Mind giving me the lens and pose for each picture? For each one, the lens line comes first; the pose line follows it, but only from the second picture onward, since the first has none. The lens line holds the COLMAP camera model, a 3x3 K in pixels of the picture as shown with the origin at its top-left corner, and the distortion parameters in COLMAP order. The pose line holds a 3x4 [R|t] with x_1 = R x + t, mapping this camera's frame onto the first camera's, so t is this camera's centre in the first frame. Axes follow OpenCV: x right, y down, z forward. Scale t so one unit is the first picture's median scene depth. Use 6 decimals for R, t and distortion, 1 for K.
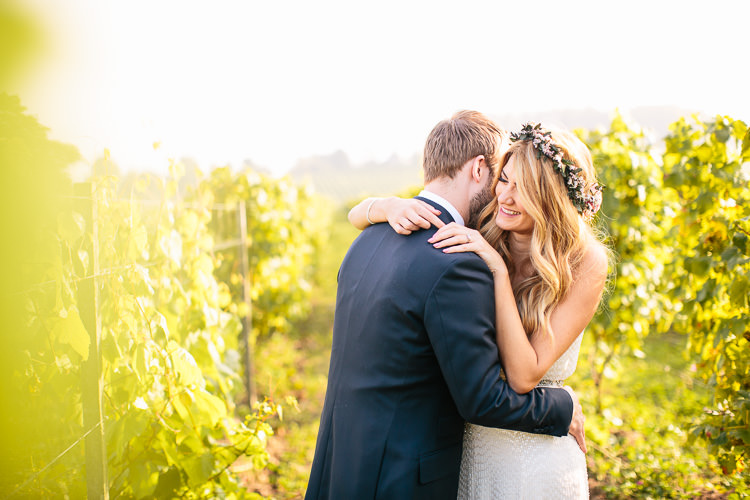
lens RADIAL K [[1095.8, 0, 373.4], [0, 1095.8, 248.3], [0, 0, 1]] dist [-0.080150, 0.000000]
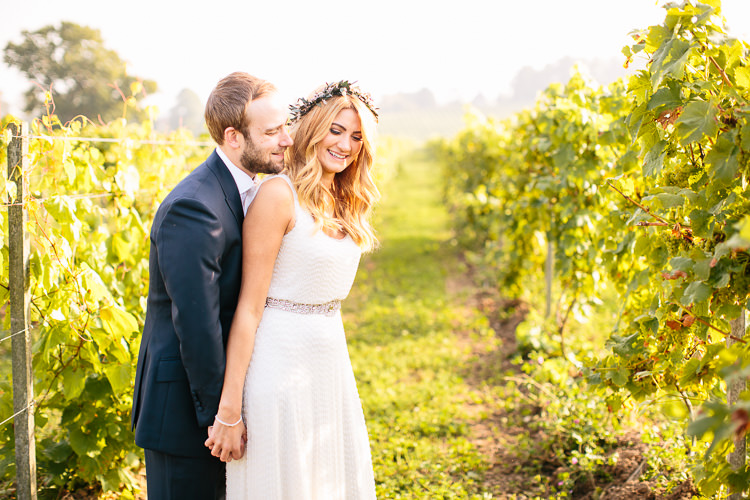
lens RADIAL K [[1095.8, 0, 376.6], [0, 1095.8, 251.0], [0, 0, 1]] dist [-0.080150, 0.000000]
pose [[0.995143, 0.048493, -0.085668, 0.136213], [-0.043312, 0.997178, 0.061327, -0.007361], [0.088401, -0.057318, 0.994434, -0.073701]]
